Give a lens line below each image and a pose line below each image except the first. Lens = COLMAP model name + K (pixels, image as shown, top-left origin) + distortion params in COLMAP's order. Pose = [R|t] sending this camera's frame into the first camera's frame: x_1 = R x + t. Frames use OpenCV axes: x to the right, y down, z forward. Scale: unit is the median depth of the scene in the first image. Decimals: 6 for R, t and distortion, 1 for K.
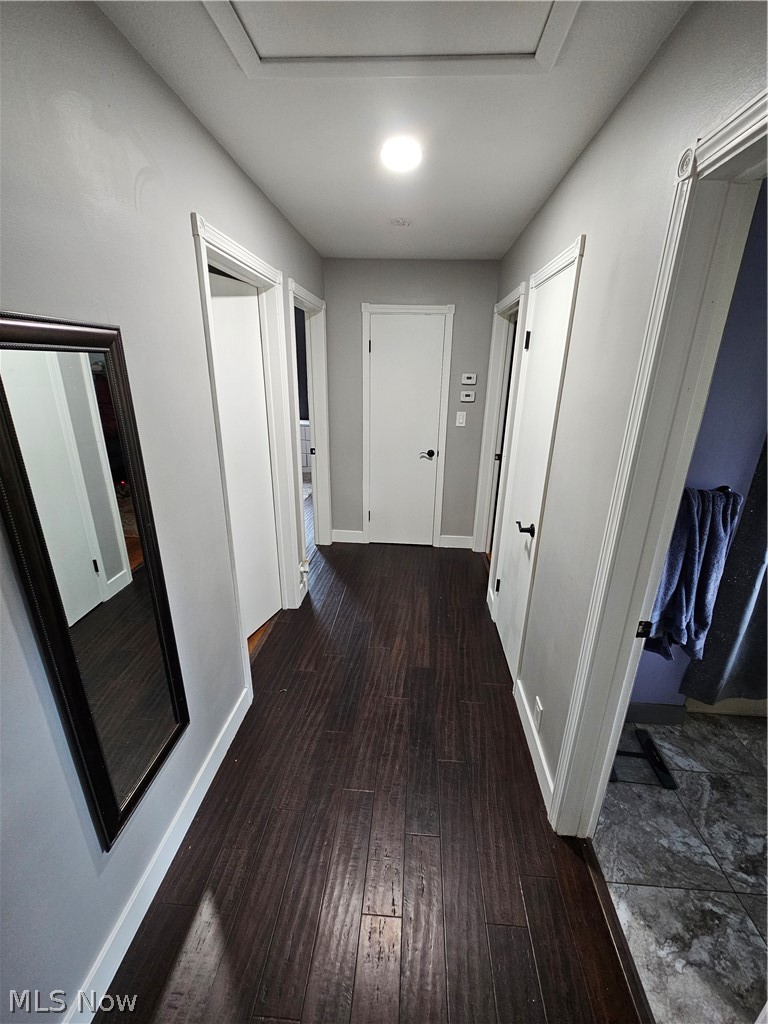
lens RADIAL K [[420.3, 0, 386.9], [0, 420.3, 512.4], [0, 0, 1]] dist [0.000162, 0.000031]
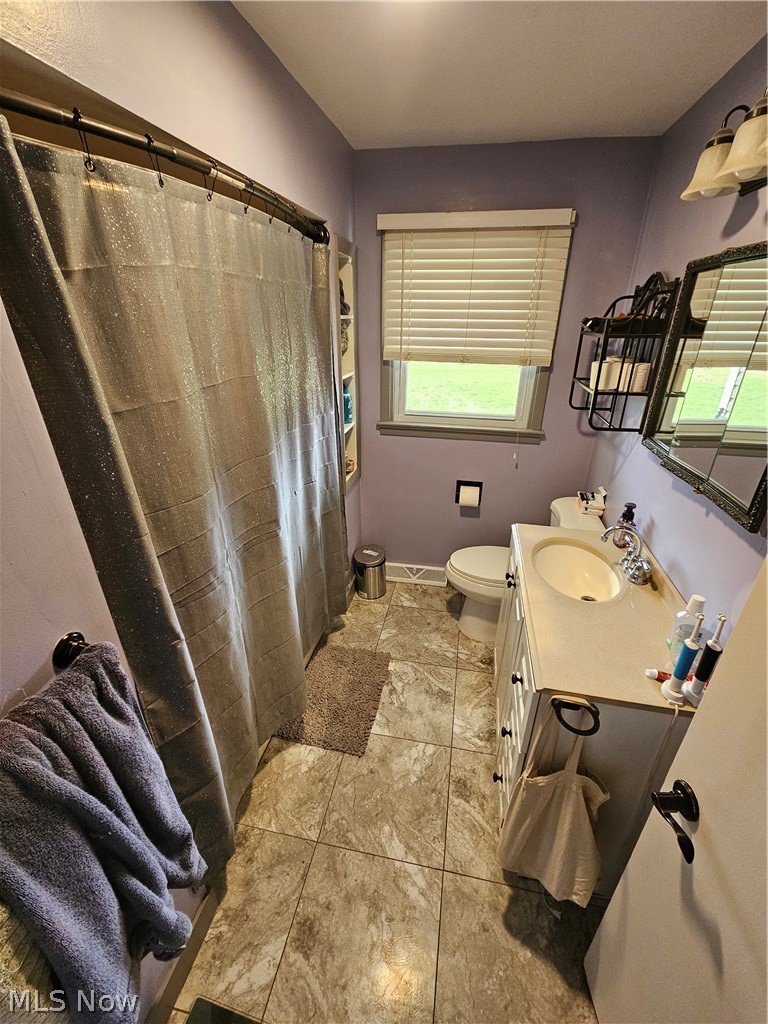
lens RADIAL K [[420.3, 0, 386.5], [0, 420.3, 509.1], [0, 0, 1]] dist [0.000162, 0.000031]
pose [[0.133270, -0.434181, 0.890913, 0.504433], [0.323195, 0.868830, 0.375073, -0.230358], [-0.936901, 0.237952, 0.256114, 0.528002]]
